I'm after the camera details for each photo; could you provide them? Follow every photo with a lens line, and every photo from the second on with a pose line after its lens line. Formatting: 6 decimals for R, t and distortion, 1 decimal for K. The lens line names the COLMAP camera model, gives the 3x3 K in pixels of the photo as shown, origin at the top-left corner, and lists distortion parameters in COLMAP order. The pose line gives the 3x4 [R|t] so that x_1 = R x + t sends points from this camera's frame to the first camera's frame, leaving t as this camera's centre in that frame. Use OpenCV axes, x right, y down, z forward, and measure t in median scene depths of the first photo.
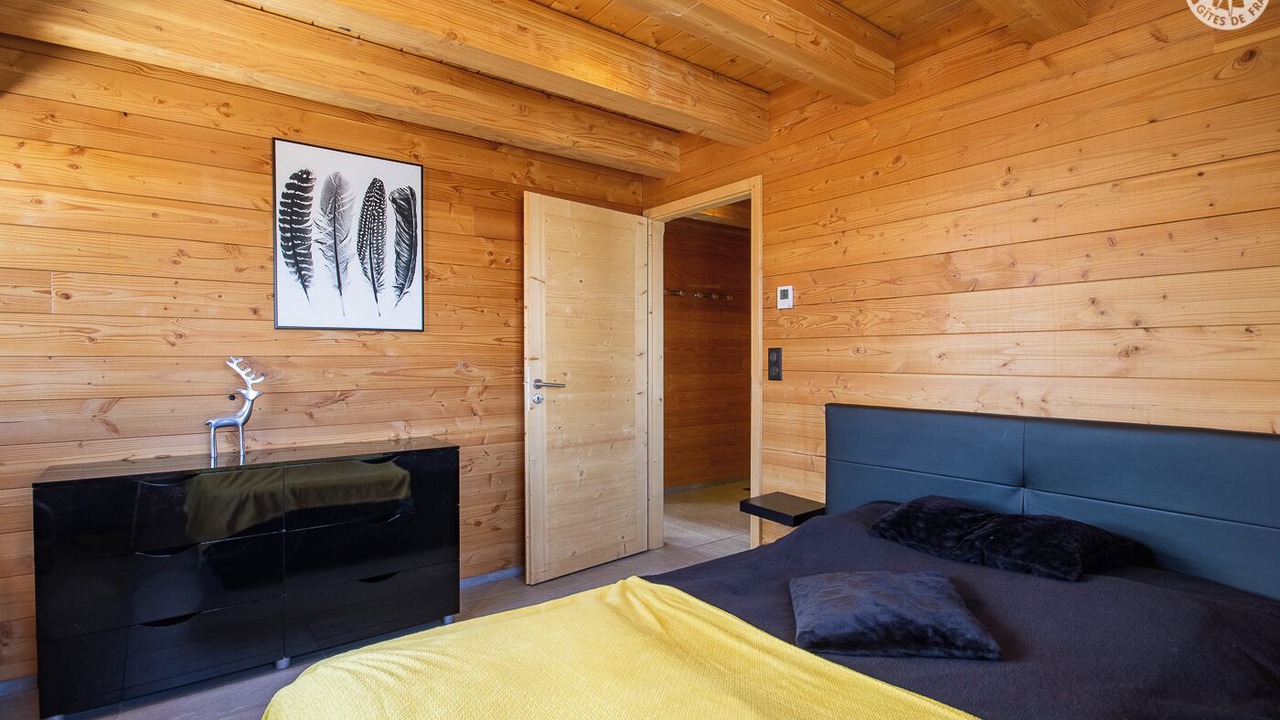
lens RADIAL K [[612.2, 0, 646.3], [0, 612.2, 354.3], [0, 0, 1]] dist [-0.008867, 0.000051]
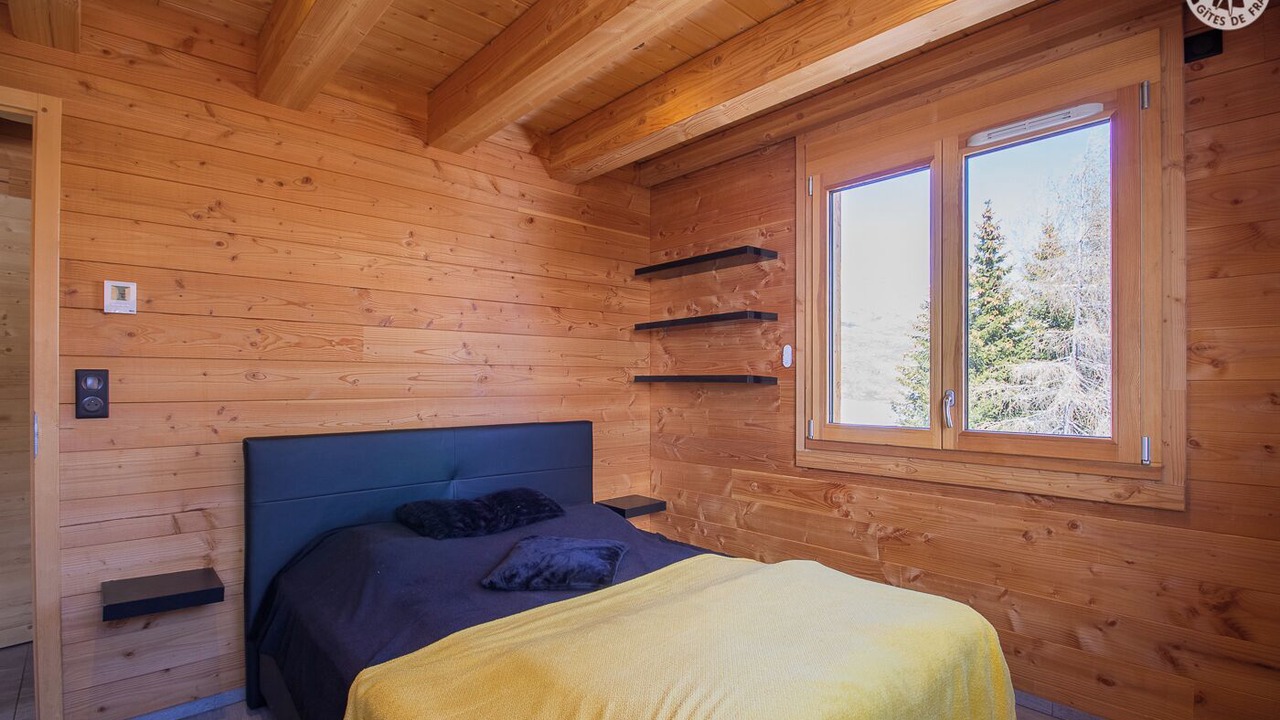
lens RADIAL K [[612.2, 0, 653.6], [0, 612.2, 380.4], [0, 0, 1]] dist [-0.008867, 0.000051]
pose [[-0.092533, 0.012620, 0.995630, -0.637964], [0.003206, 0.999918, -0.012377, 0.014660], [-0.995705, 0.002047, -0.092565, 0.566953]]
